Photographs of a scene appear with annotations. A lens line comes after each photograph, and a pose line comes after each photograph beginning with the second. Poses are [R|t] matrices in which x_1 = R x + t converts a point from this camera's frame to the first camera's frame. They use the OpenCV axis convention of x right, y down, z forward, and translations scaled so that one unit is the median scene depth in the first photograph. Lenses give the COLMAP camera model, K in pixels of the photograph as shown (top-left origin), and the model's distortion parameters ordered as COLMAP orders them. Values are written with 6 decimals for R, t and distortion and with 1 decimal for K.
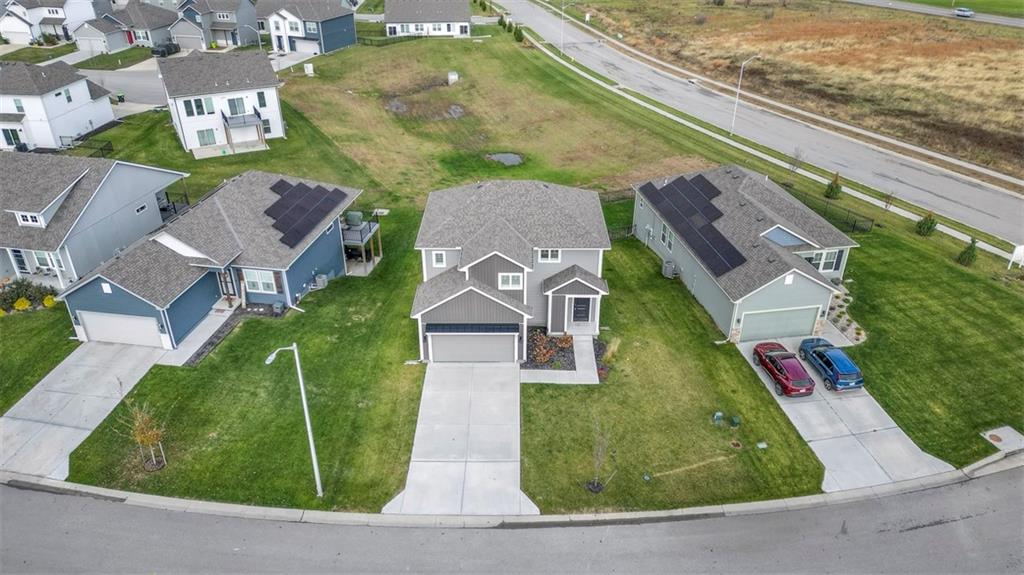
lens RADIAL K [[711.2, 0, 510.1], [0, 711.2, 288.1], [0, 0, 1]] dist [0.074144, -0.065446]
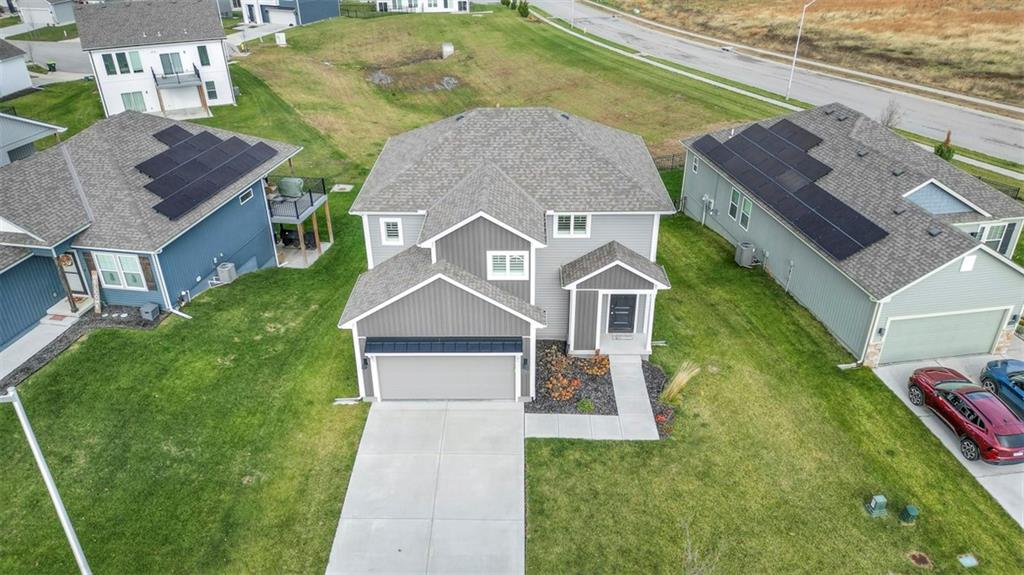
lens RADIAL K [[713.3, 0, 510.3], [0, 713.3, 287.2], [0, 0, 1]] dist [0.068265, -0.063656]
pose [[0.999963, -0.002449, -0.008222, 0.006382], [0.002344, 0.999917, -0.012706, 0.013631], [0.008252, 0.012686, 0.999885, 0.350184]]
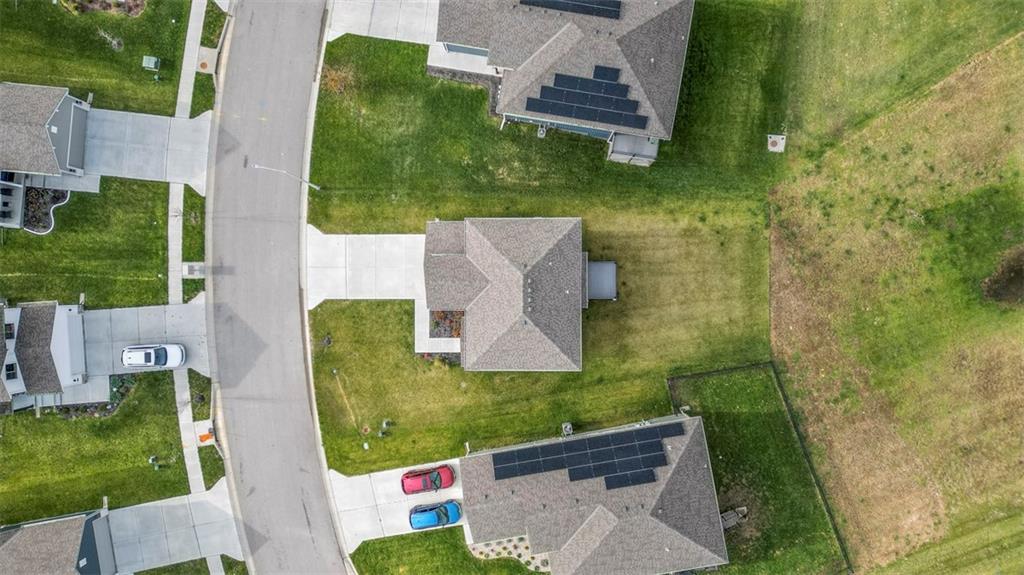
lens RADIAL K [[710.6, 0, 509.0], [0, 710.6, 285.8], [0, 0, 1]] dist [0.098095, -0.103370]
pose [[0.012216, 0.999923, -0.002246, -0.006705], [-0.474745, 0.007777, 0.880089, -1.091402], [0.880038, -0.009685, 0.474804, 0.405470]]
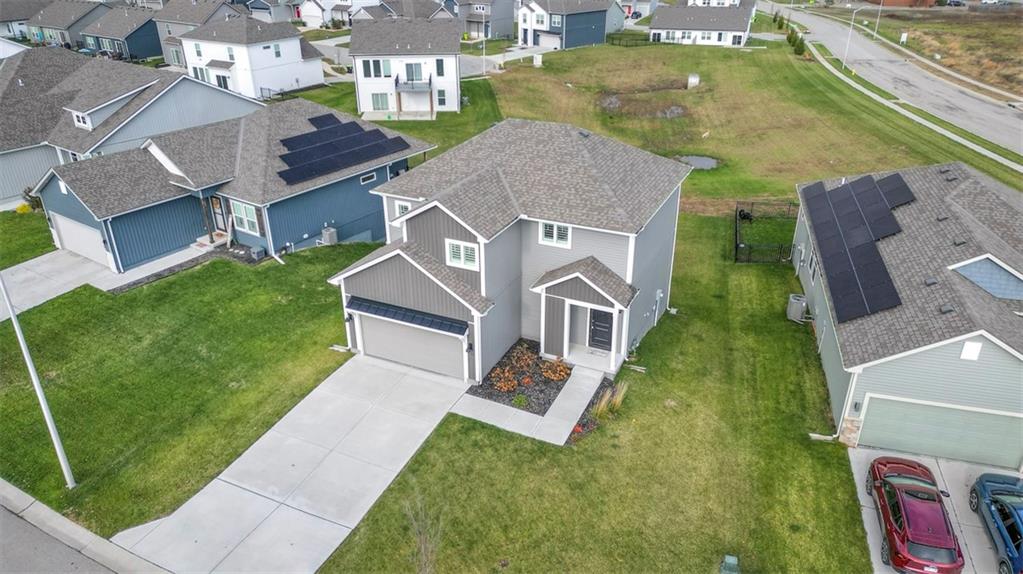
lens RADIAL K [[712.6, 0, 509.8], [0, 712.6, 286.7], [0, 0, 1]] dist [0.068265, -0.063656]
pose [[0.906840, 0.184461, -0.378965, 0.250557], [-0.204267, 0.978837, -0.012350, 0.015685], [0.368667, 0.088610, 0.925329, 0.352674]]
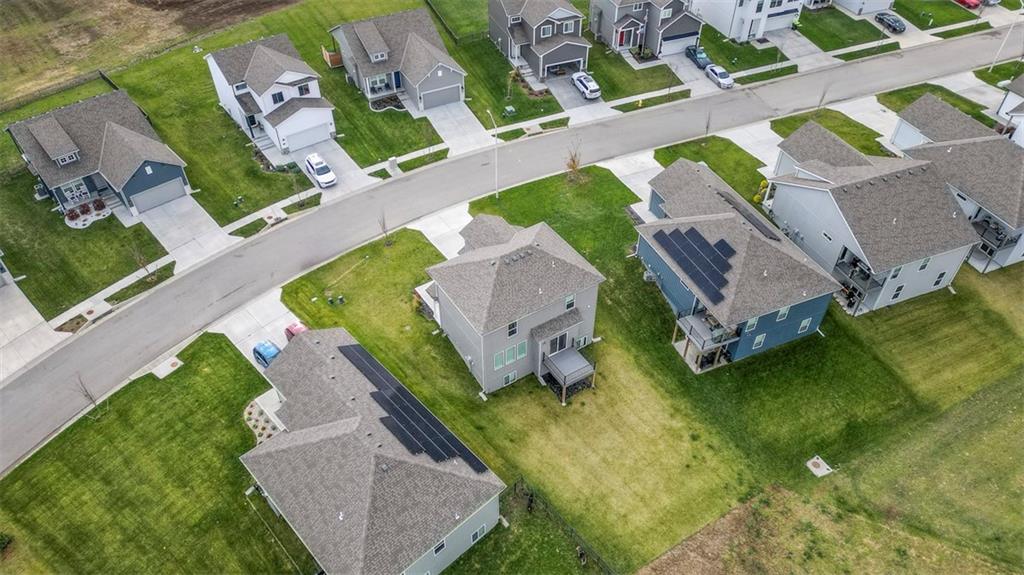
lens RADIAL K [[710.6, 0, 509.0], [0, 710.6, 285.8], [0, 0, 1]] dist [0.098095, -0.103370]
pose [[-0.837667, 0.376768, -0.395423, 0.496918], [-0.264014, 0.354460, 0.897026, -1.166920], [0.478132, 0.855806, -0.197448, 1.217642]]
